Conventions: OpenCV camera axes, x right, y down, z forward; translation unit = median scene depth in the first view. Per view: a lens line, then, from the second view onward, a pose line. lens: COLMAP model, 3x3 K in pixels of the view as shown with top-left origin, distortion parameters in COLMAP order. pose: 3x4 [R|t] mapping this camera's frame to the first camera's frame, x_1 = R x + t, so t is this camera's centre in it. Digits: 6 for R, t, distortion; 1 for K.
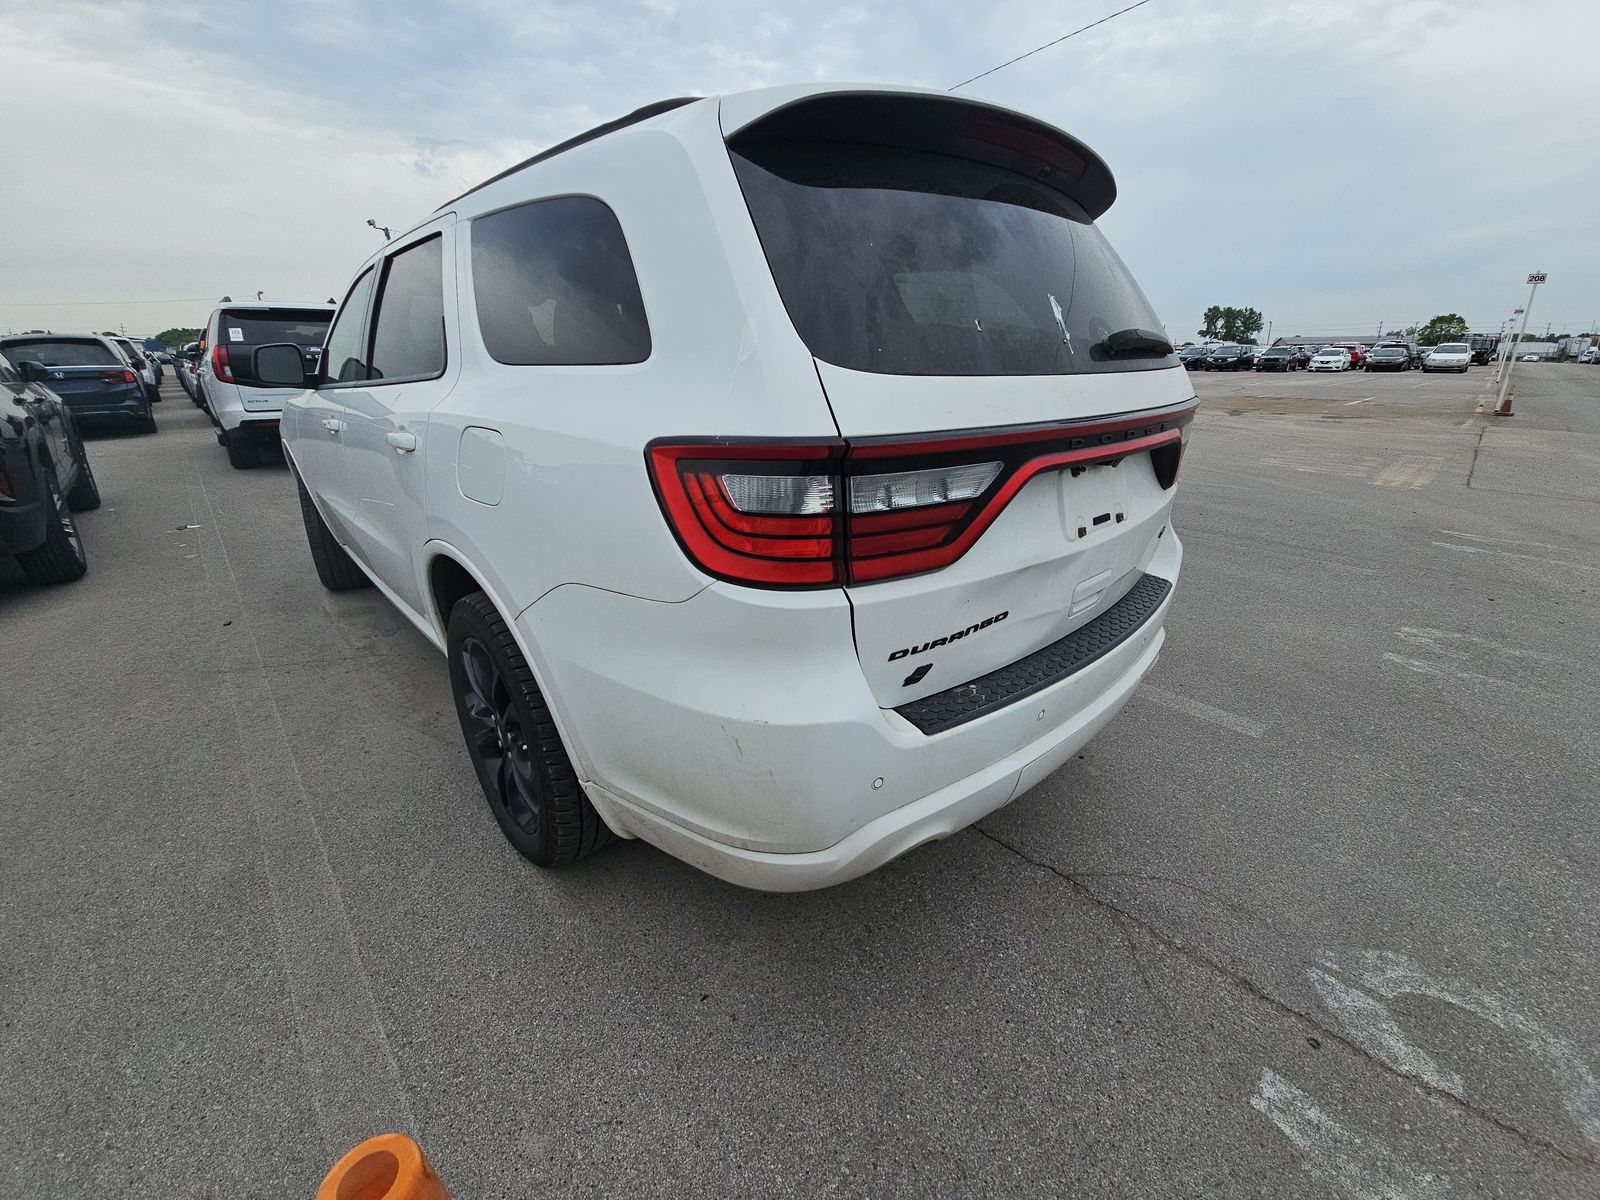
lens RADIAL K [[650.1, 0, 800.9], [0, 650.1, 591.3], [0, 0, 1]] dist [0.030656, -0.020871]
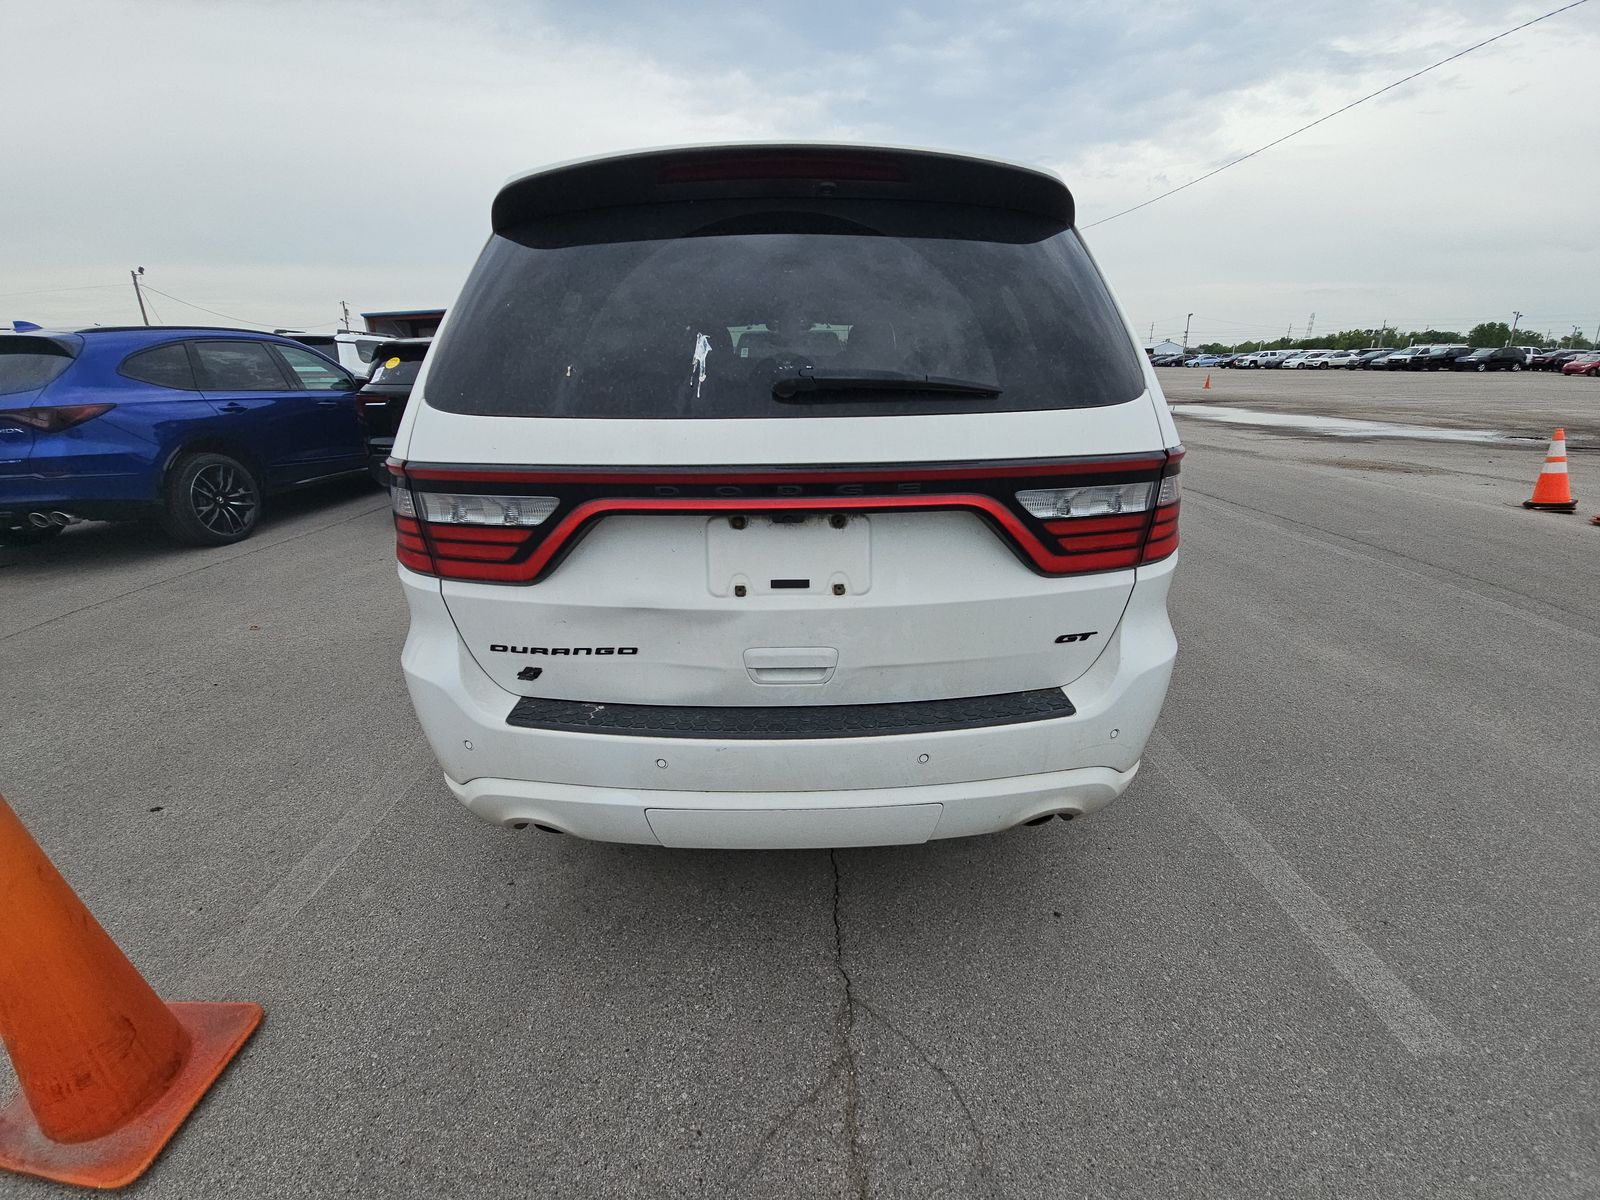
lens RADIAL K [[651.0, 0, 806.7], [0, 651.0, 592.4], [0, 0, 1]] dist [0.022276, -0.013717]
pose [[0.740516, 0.215556, -0.636531, 1.006351], [-0.217896, 0.973008, 0.076009, -0.165677], [0.635734, 0.082412, 0.767497, 0.342558]]
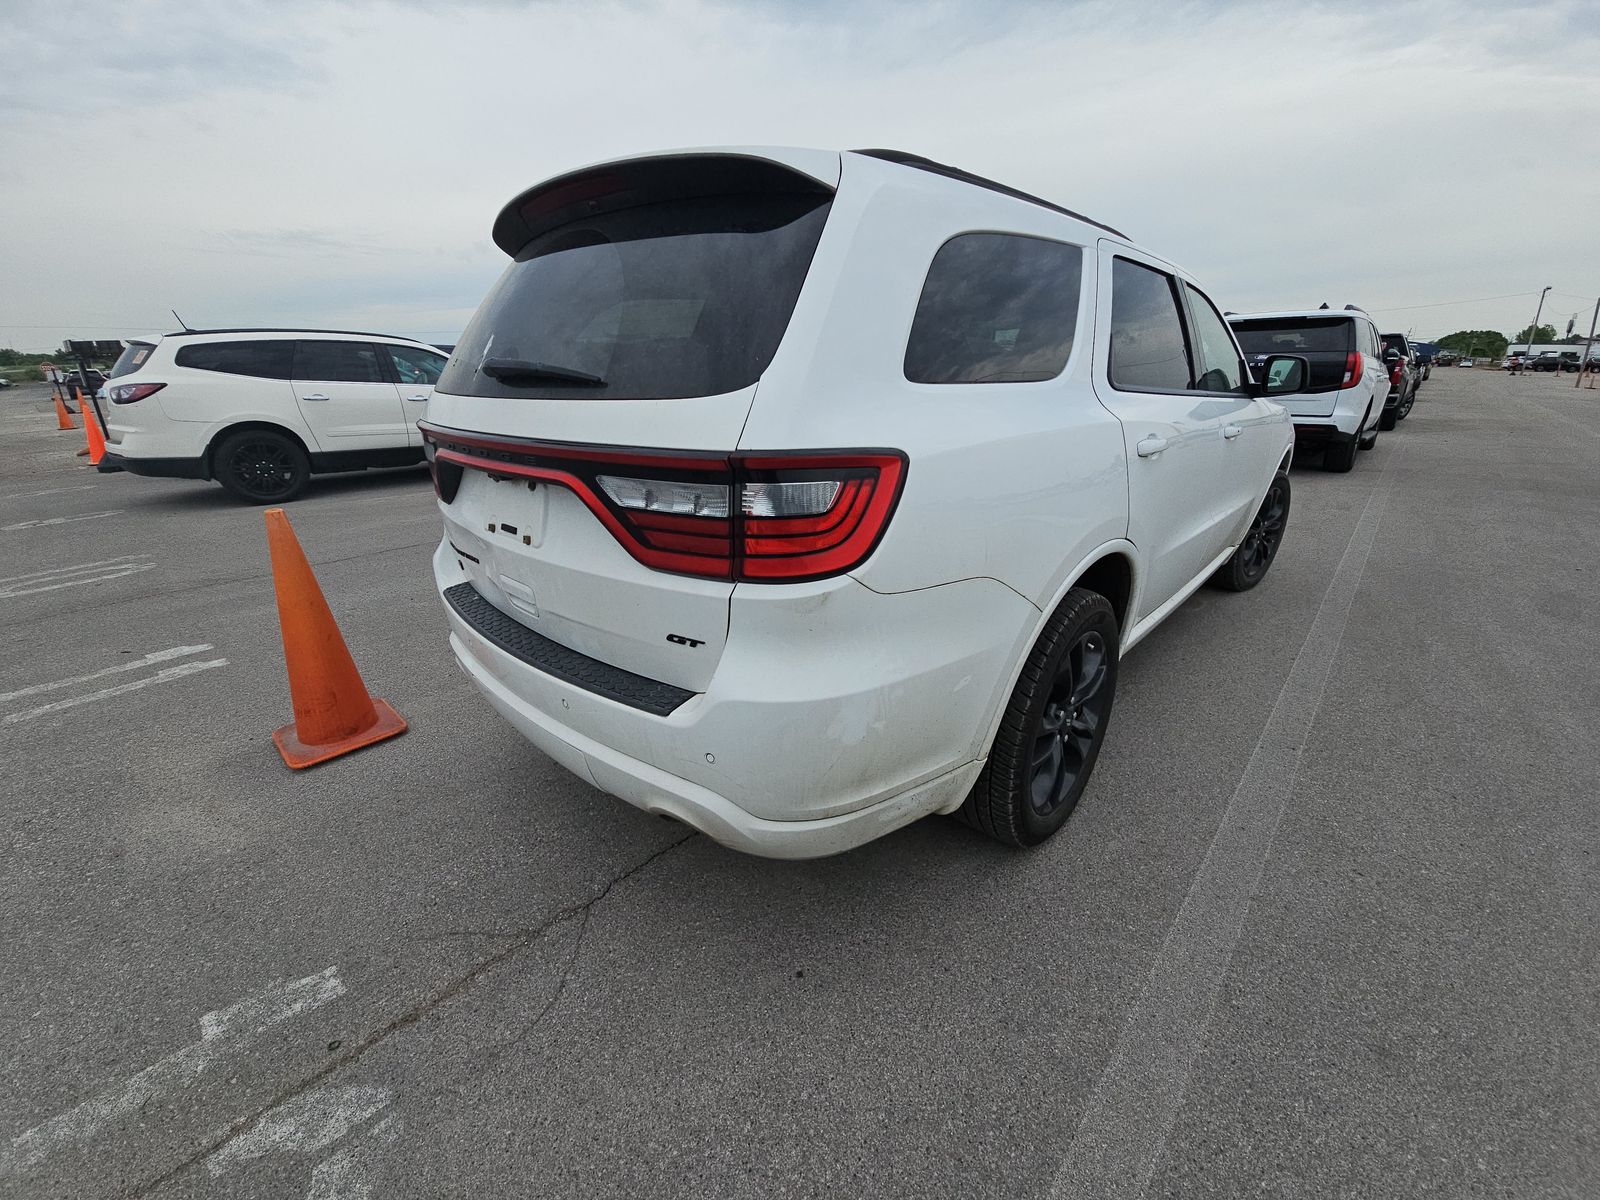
lens RADIAL K [[651.3, 0, 800.0], [0, 651.3, 600.0], [0, 0, 1]] dist [0.031481, -0.021208]
pose [[0.067684, 0.329313, -0.941792, 1.535807], [-0.326532, 0.899281, 0.290981, -0.473105], [0.942760, 0.287830, 0.168398, 1.279879]]
